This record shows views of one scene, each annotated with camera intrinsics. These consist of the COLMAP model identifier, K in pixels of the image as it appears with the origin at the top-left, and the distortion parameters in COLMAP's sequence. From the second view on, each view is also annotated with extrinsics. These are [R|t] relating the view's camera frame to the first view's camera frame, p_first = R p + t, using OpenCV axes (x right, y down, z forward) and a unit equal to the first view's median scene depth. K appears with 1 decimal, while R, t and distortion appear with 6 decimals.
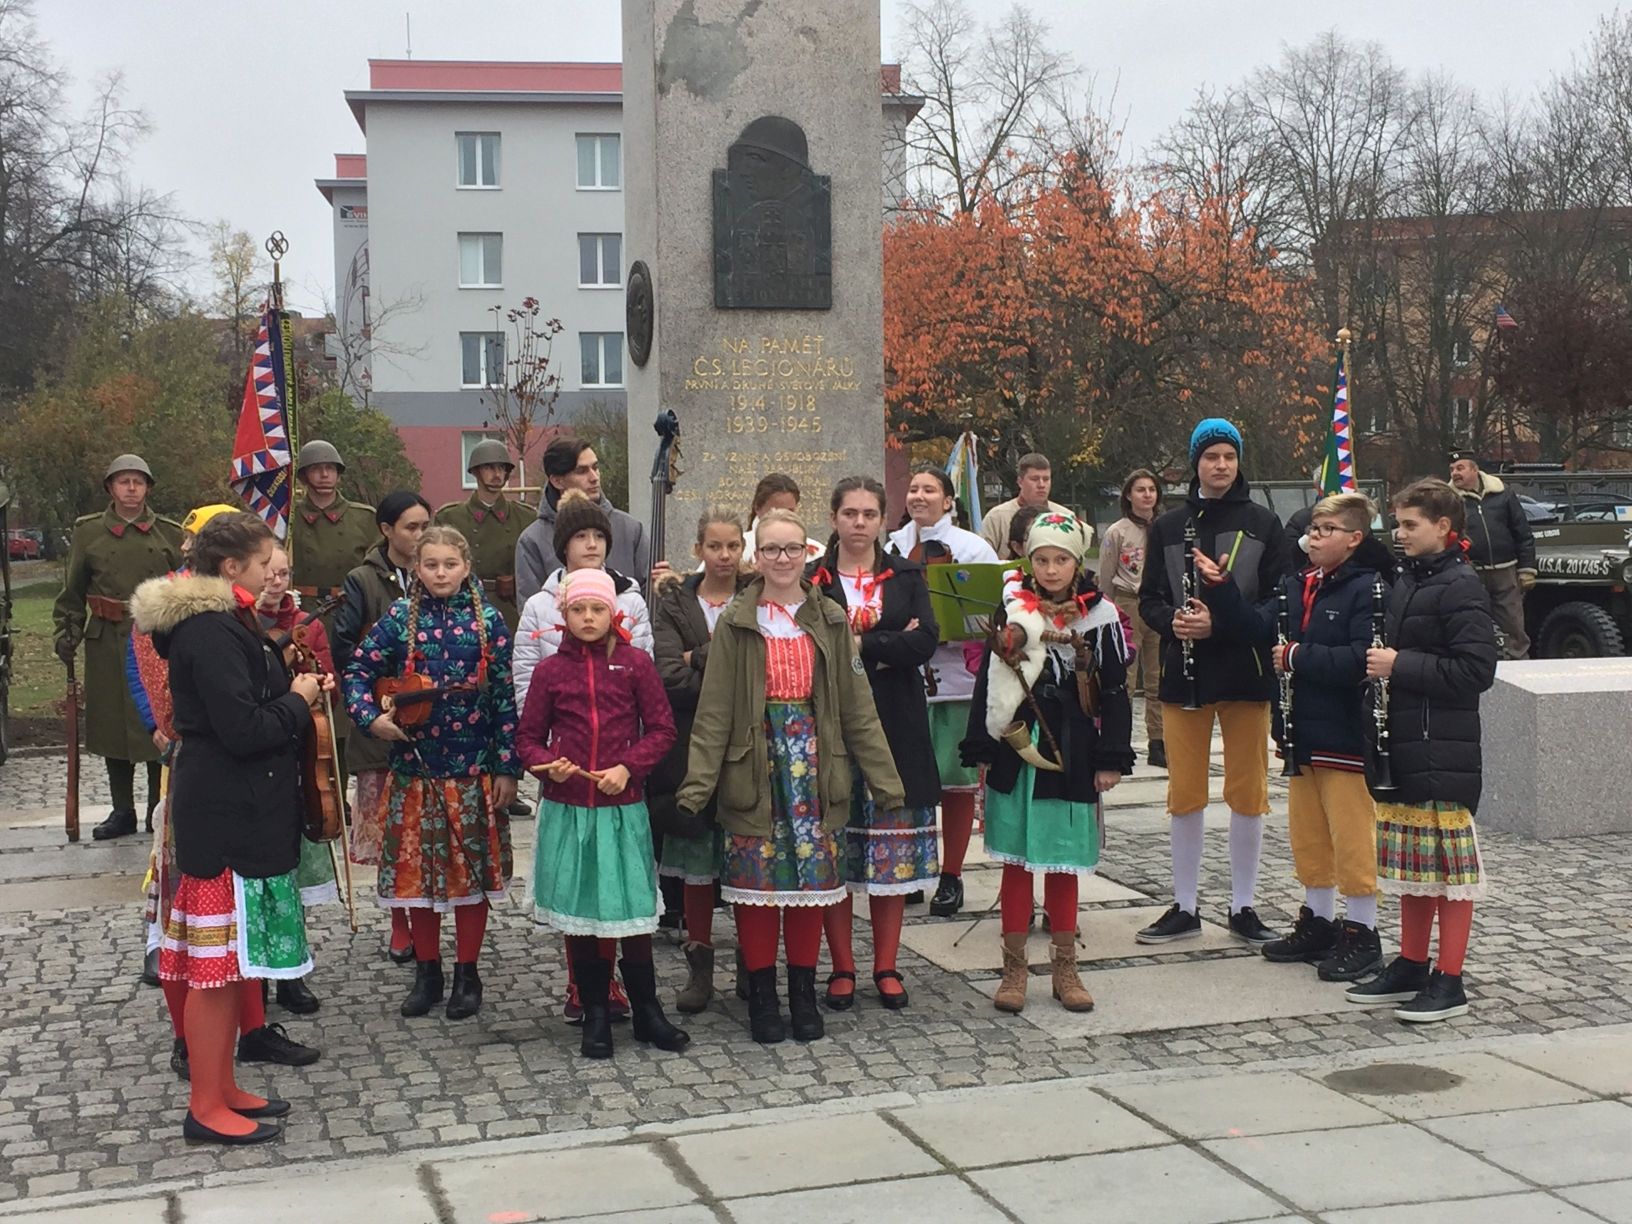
lens RADIAL K [[2315.1, 0, 773.5], [0, 2315.1, 620.3], [0, 0, 1]] dist [0.056418, 0.000000]
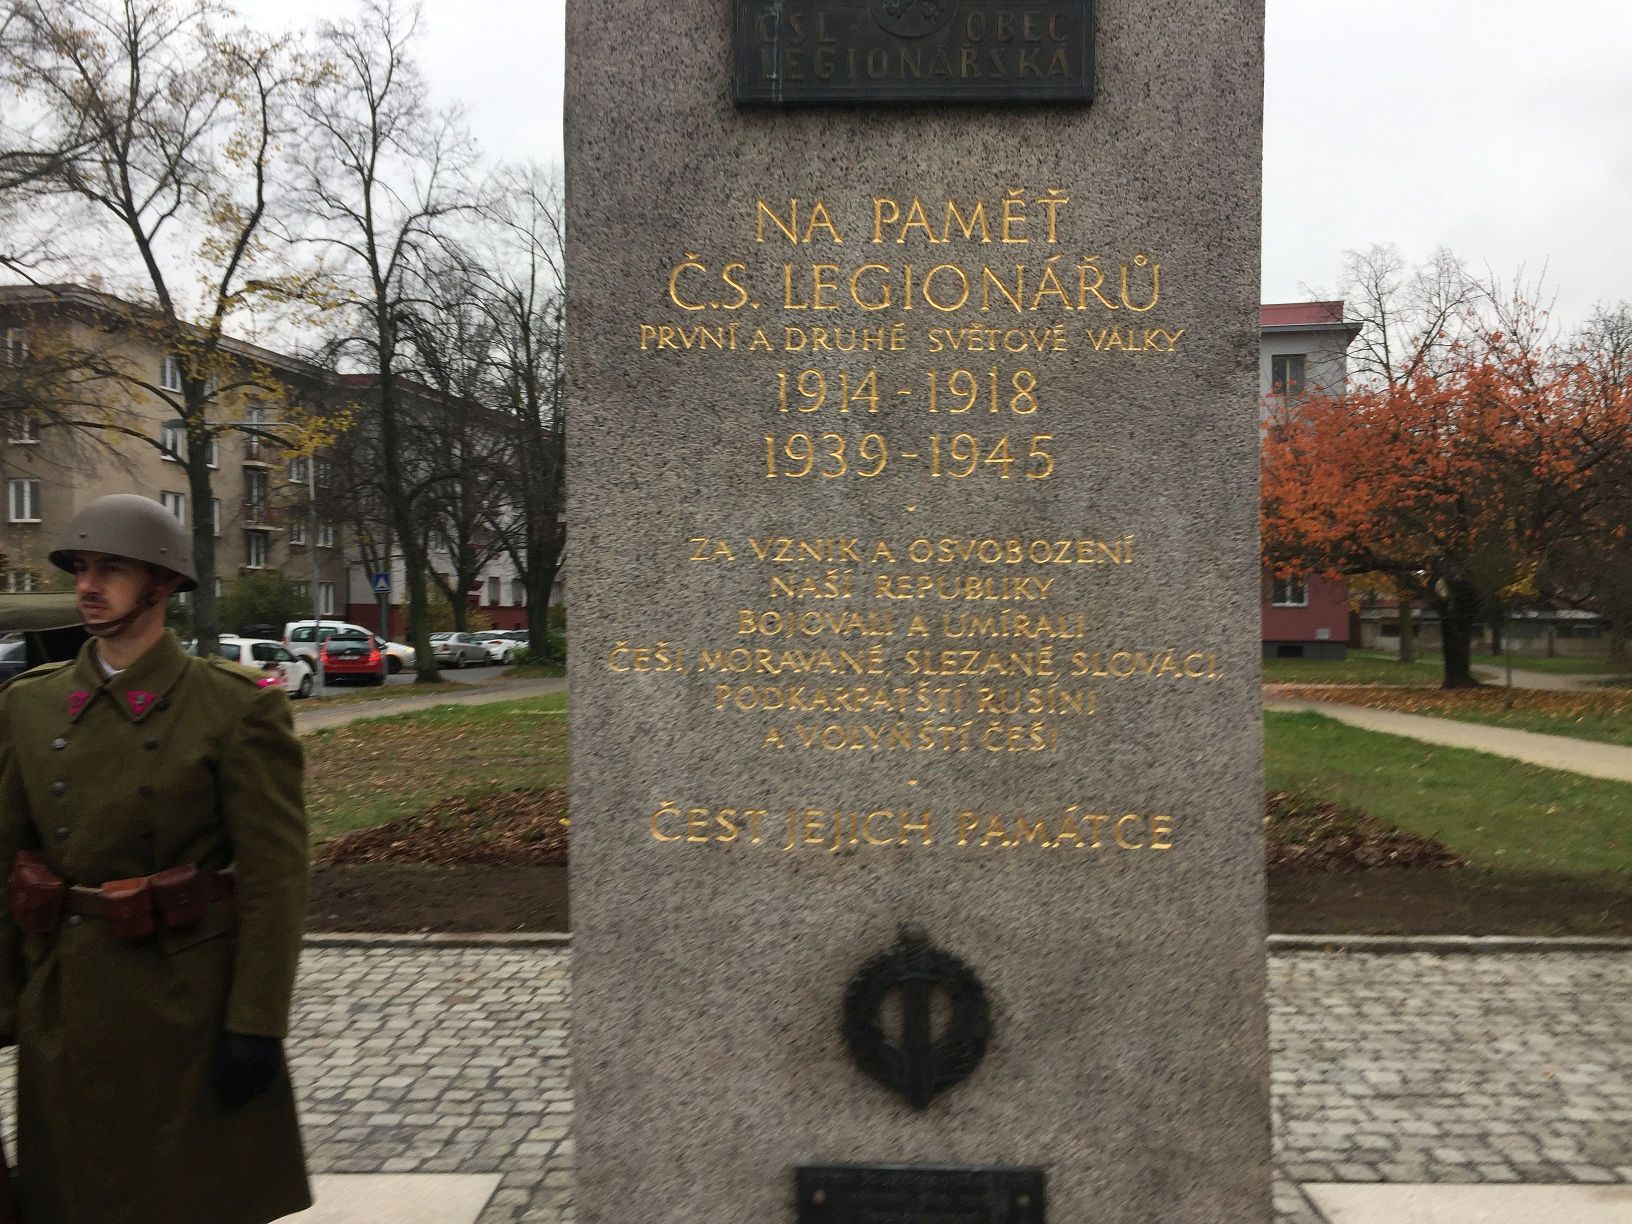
lens RADIAL K [[1384.9, 0, 769.1], [0, 1384.9, 603.8], [0, 0, 1]] dist [0.073816, -0.080993]
pose [[0.944976, 0.013100, -0.326876, 0.043666], [-0.031930, 0.998120, -0.052306, -0.047549], [0.325577, 0.059865, 0.943619, 0.738674]]
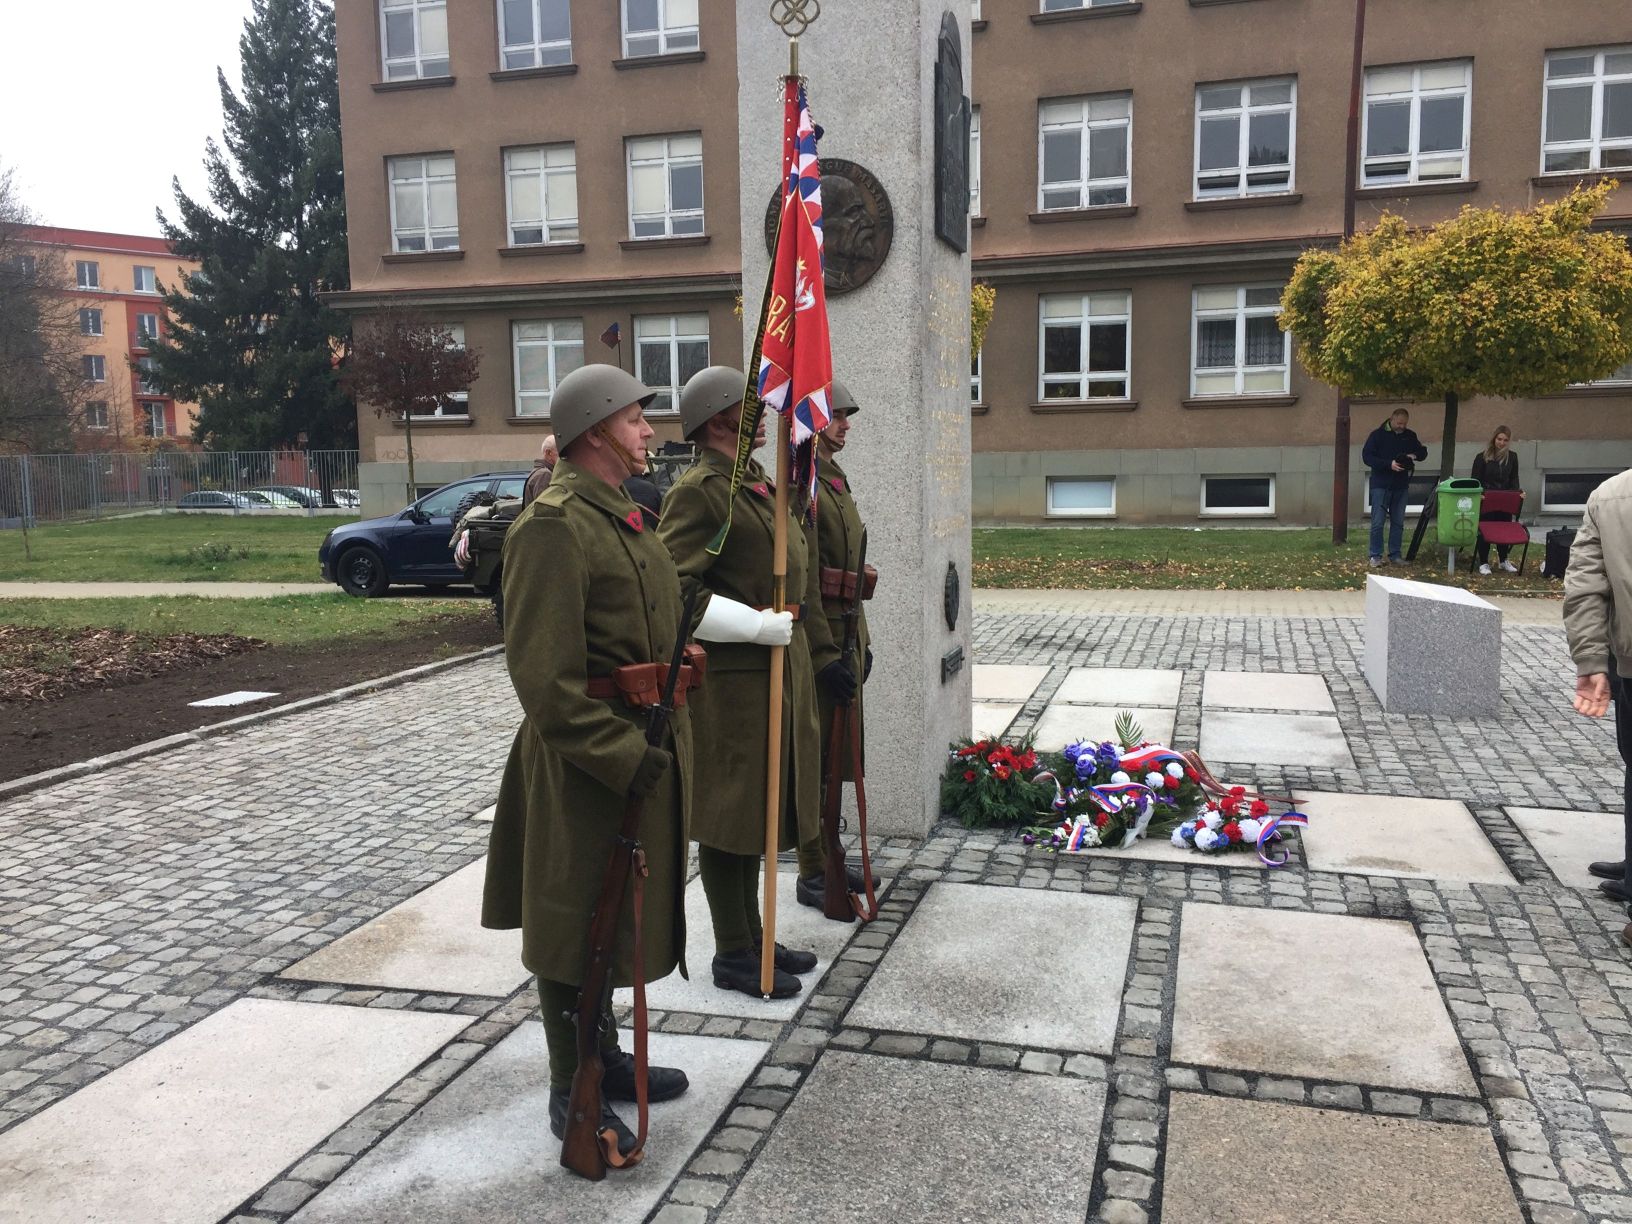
lens RADIAL K [[1384.9, 0, 860.0], [0, 1384.9, 622.5], [0, 0, 1]] dist [0.073816, -0.080993]
pose [[0.521573, -0.092252, 0.848205, -0.434597], [0.050034, 0.995734, 0.077531, -0.032653], [-0.851738, 0.002001, 0.523964, 0.697521]]
